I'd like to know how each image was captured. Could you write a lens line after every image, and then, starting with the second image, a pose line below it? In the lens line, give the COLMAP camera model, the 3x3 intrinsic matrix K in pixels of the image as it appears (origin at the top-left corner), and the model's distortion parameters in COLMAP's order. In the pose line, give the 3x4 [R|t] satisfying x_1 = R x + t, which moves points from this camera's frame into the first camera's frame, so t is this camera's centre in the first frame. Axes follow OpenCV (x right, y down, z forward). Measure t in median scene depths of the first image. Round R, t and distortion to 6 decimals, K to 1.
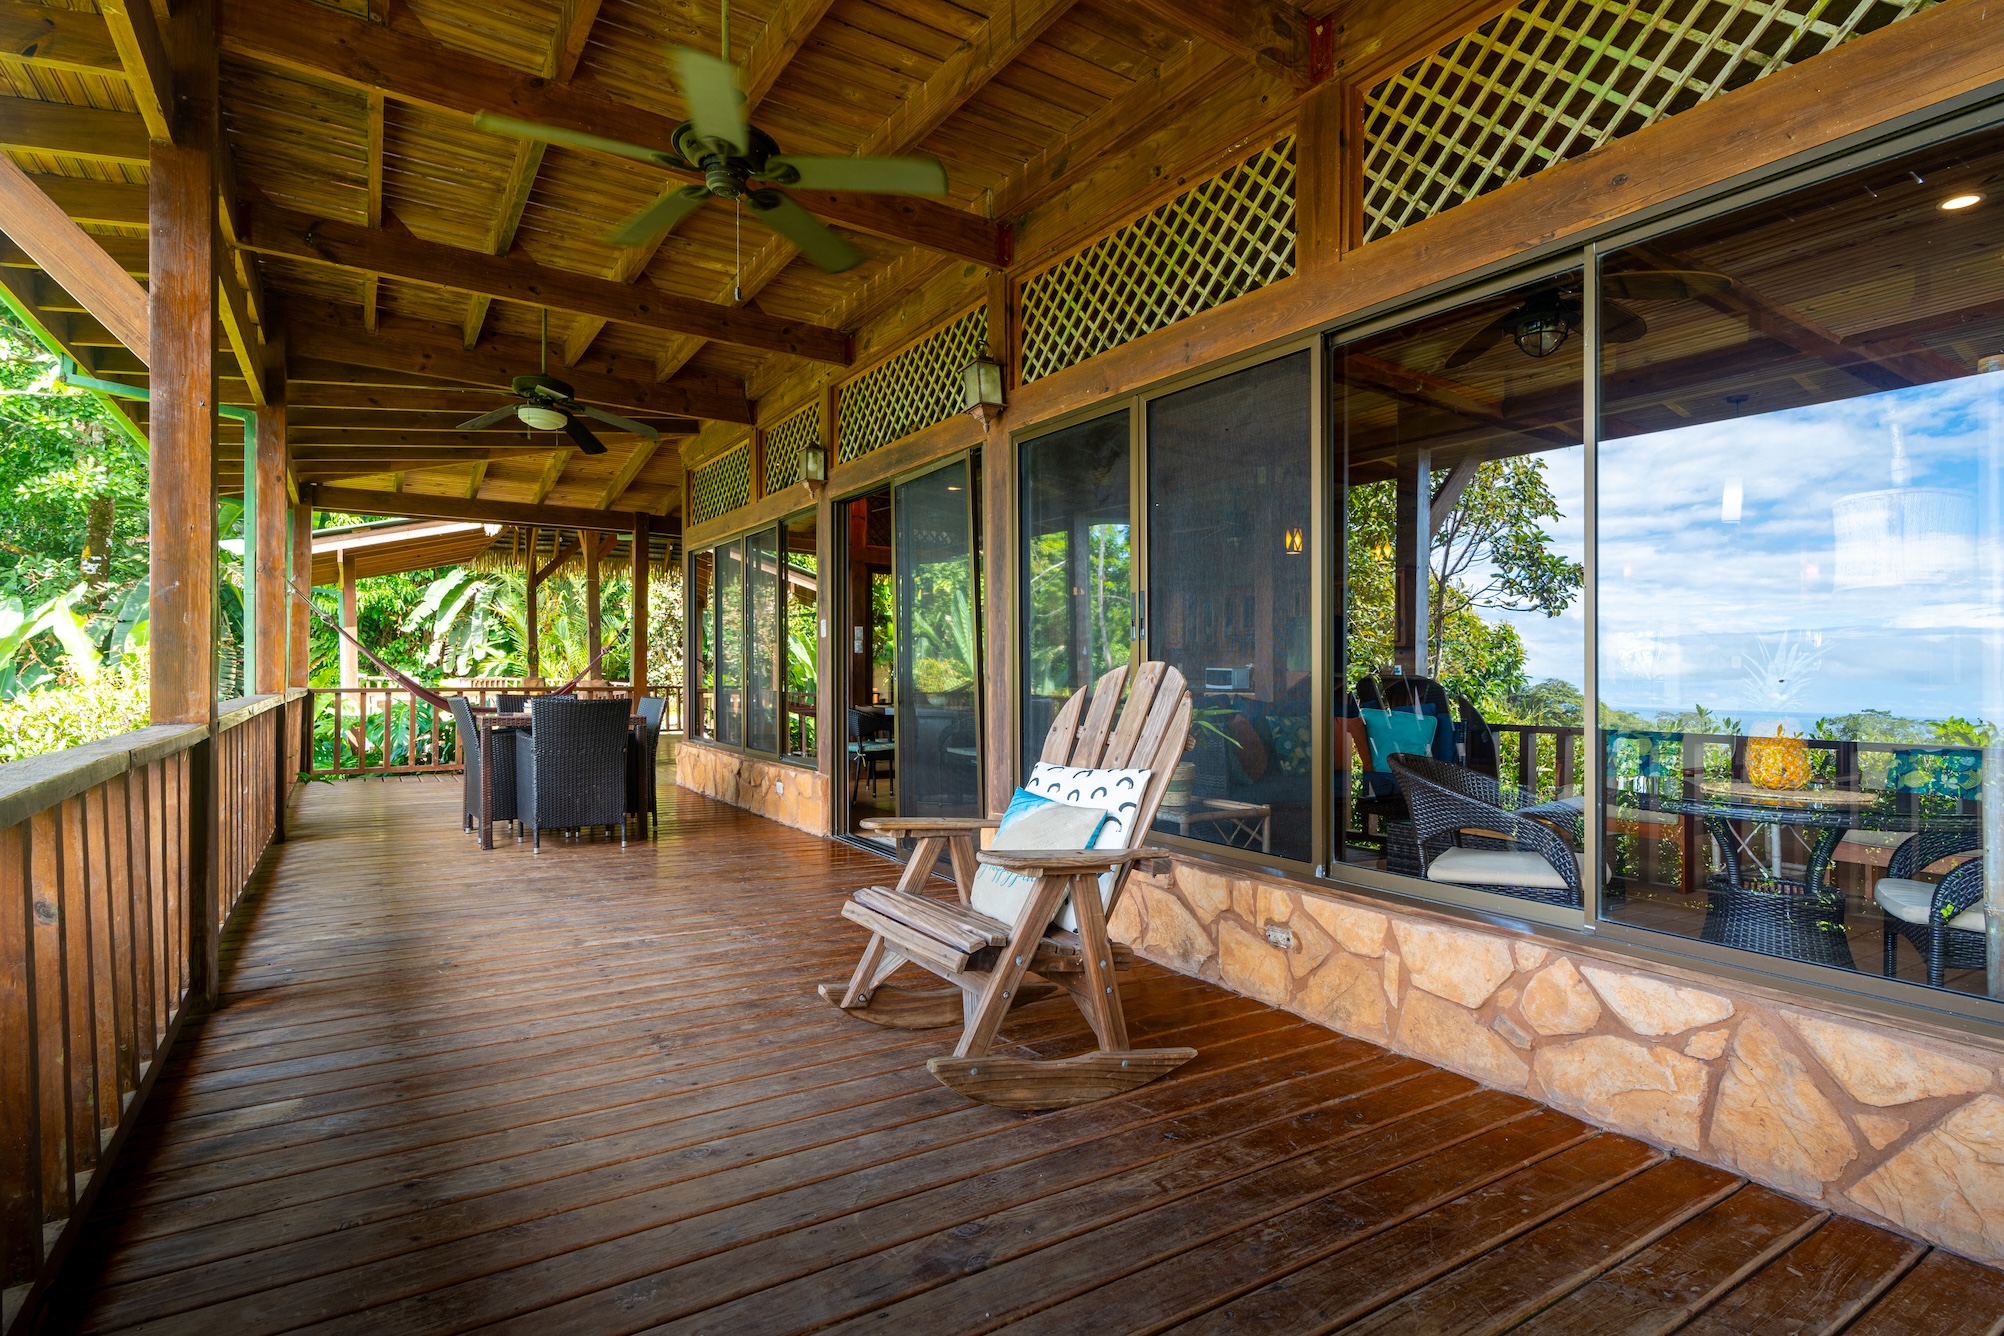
lens RADIAL K [[975.8, 0, 1002.6], [0, 975.8, 640.8], [0, 0, 1]] dist [-0.003091, 0.000258]
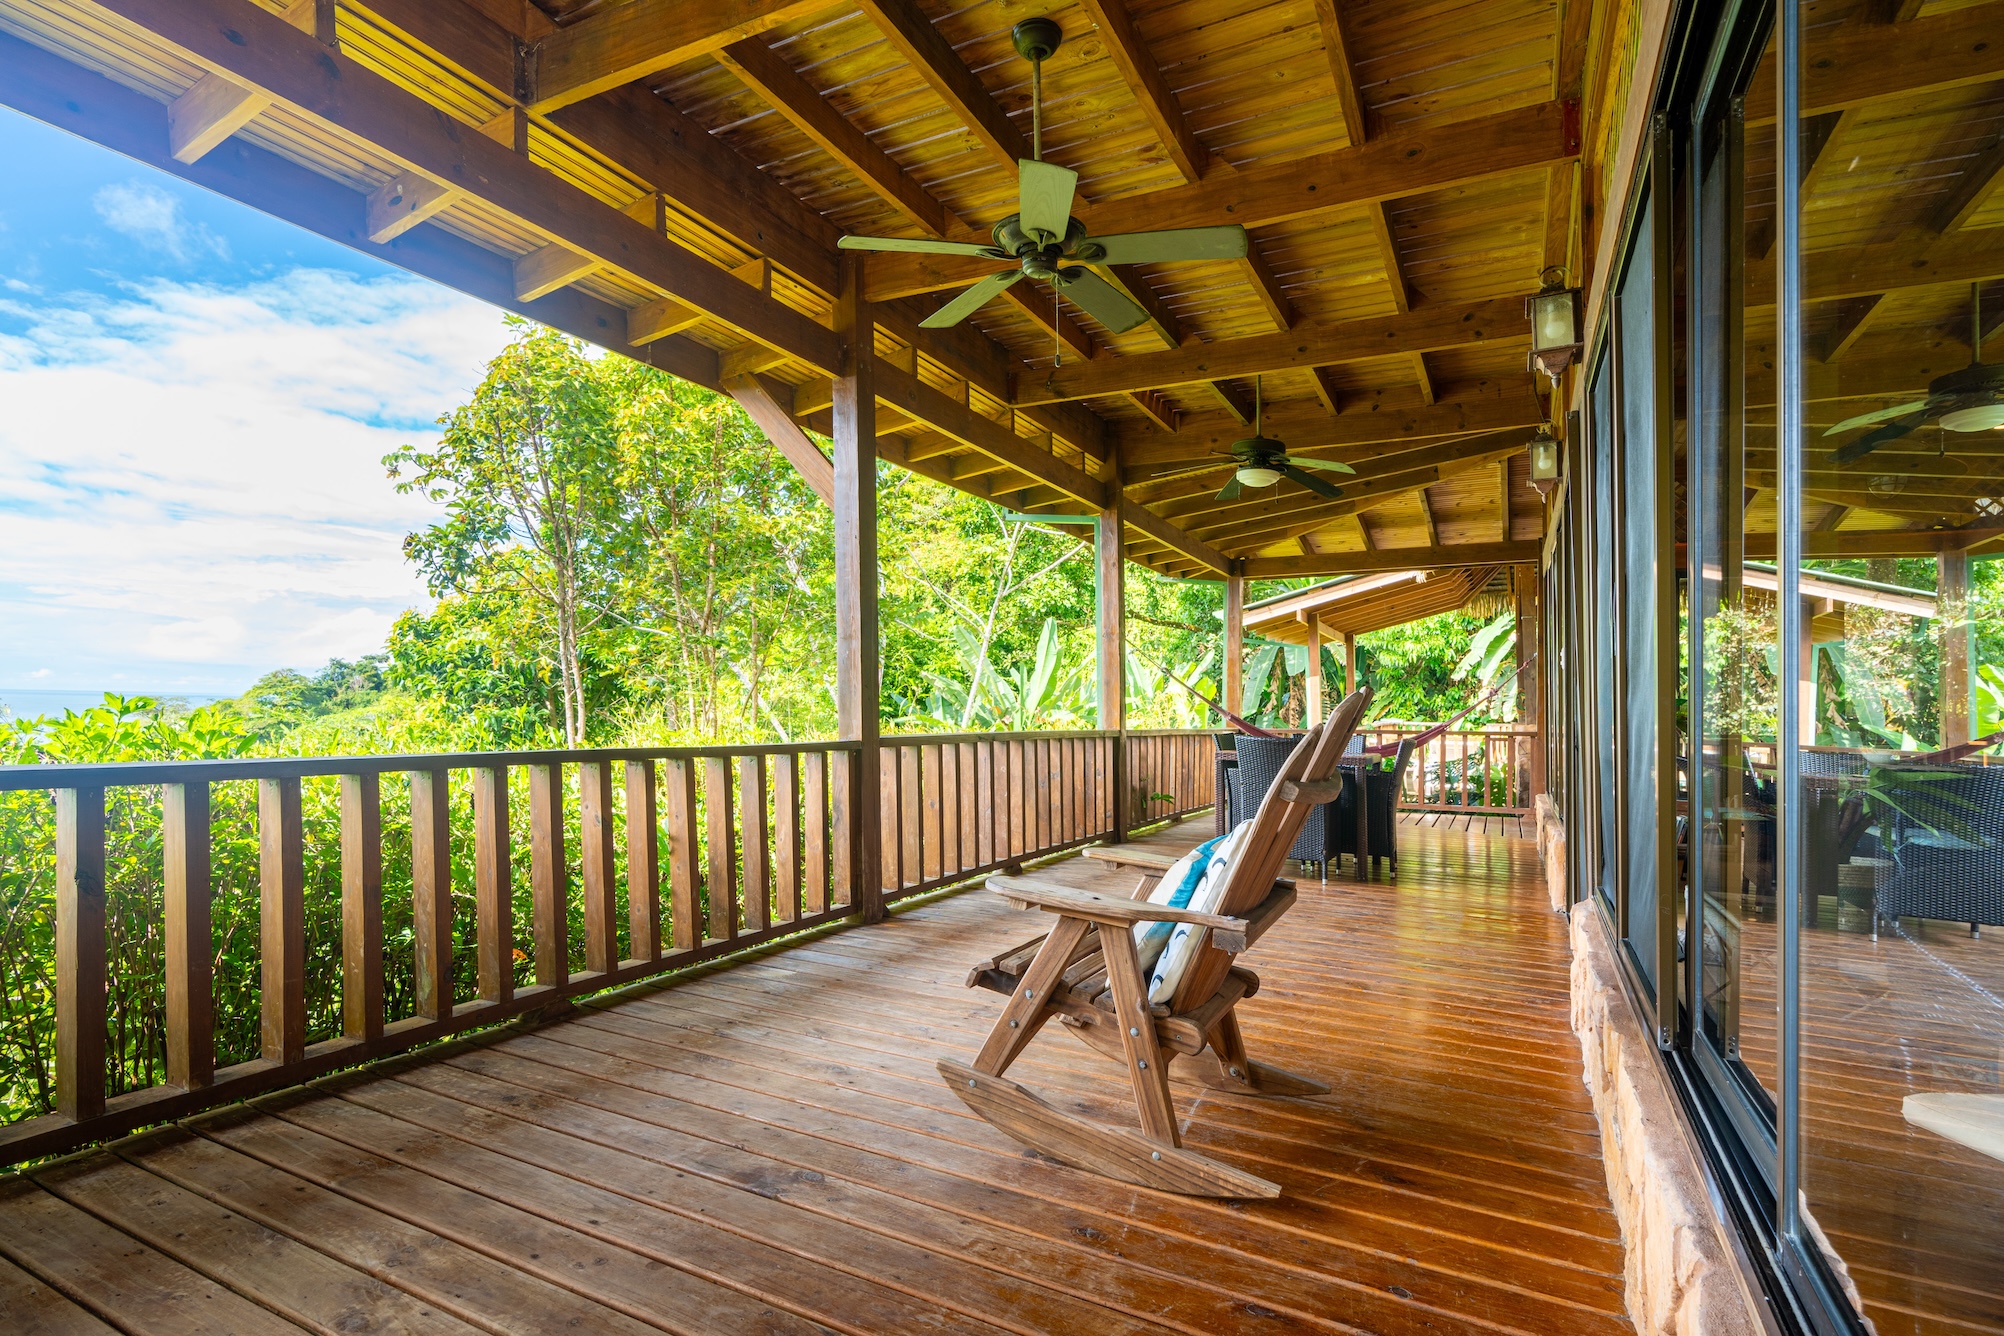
lens RADIAL K [[1001.6, 0, 991.2], [0, 1001.6, 704.2], [0, 0, 1]] dist [0.001463, 0.000260]
pose [[0.497037, -0.010052, -0.867671, 0.293623], [0.023862, 0.999713, 0.002087, 0.012153], [0.867401, -0.021741, 0.497135, 0.160966]]
